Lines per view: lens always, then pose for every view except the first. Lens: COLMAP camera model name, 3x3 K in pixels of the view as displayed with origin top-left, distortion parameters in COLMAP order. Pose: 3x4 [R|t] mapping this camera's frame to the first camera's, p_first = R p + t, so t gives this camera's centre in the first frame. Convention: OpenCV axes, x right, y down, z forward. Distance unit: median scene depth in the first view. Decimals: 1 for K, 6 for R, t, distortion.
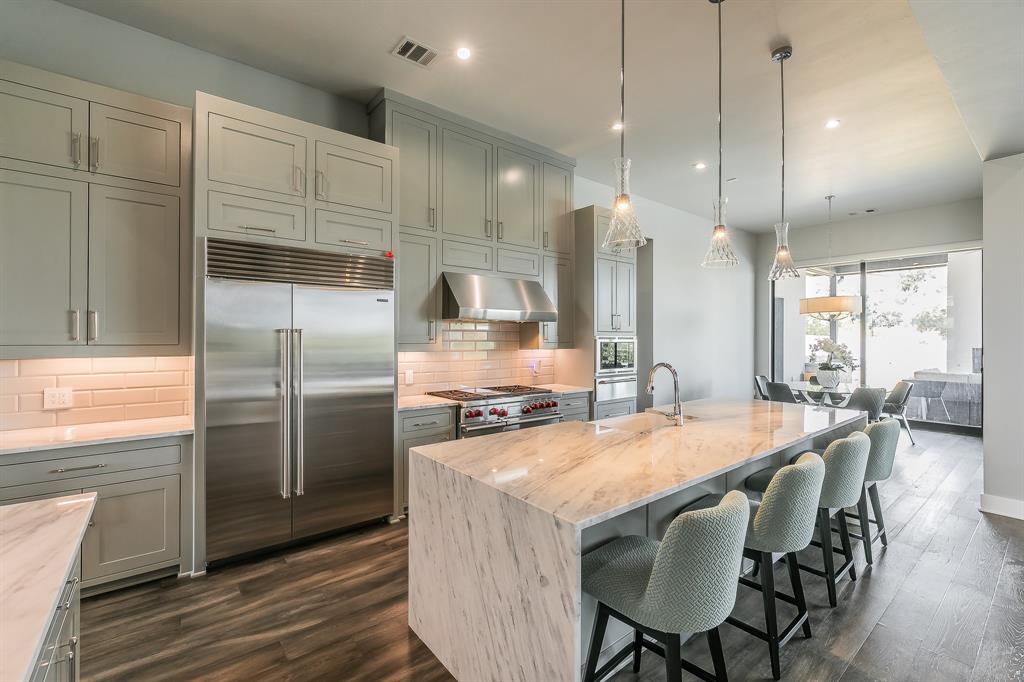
lens RADIAL K [[444.8, 0, 511.1], [0, 444.8, 337.2], [0, 0, 1]] dist [0.000296, 0.000244]
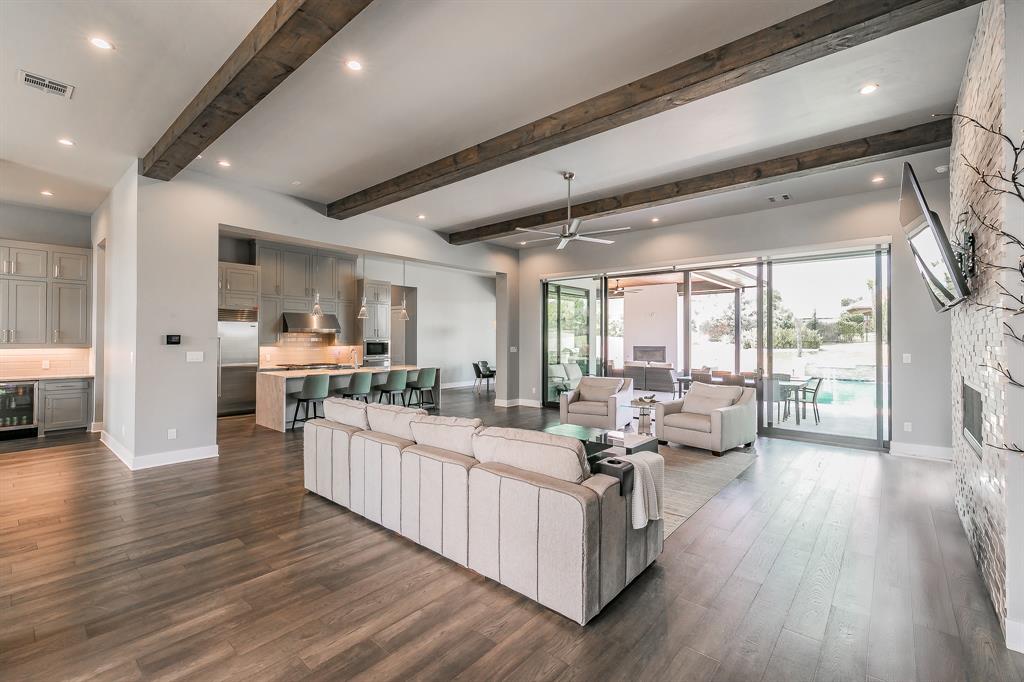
lens RADIAL K [[444.8, 0, 511.1], [0, 444.8, 337.2], [0, 0, 1]] dist [0.000296, 0.000244]
pose [[0.981866, 0.001016, 0.189573, 0.613232], [-0.000913, 0.999999, -0.000631, -0.015842], [-0.189573, 0.000446, 0.981866, -1.613064]]
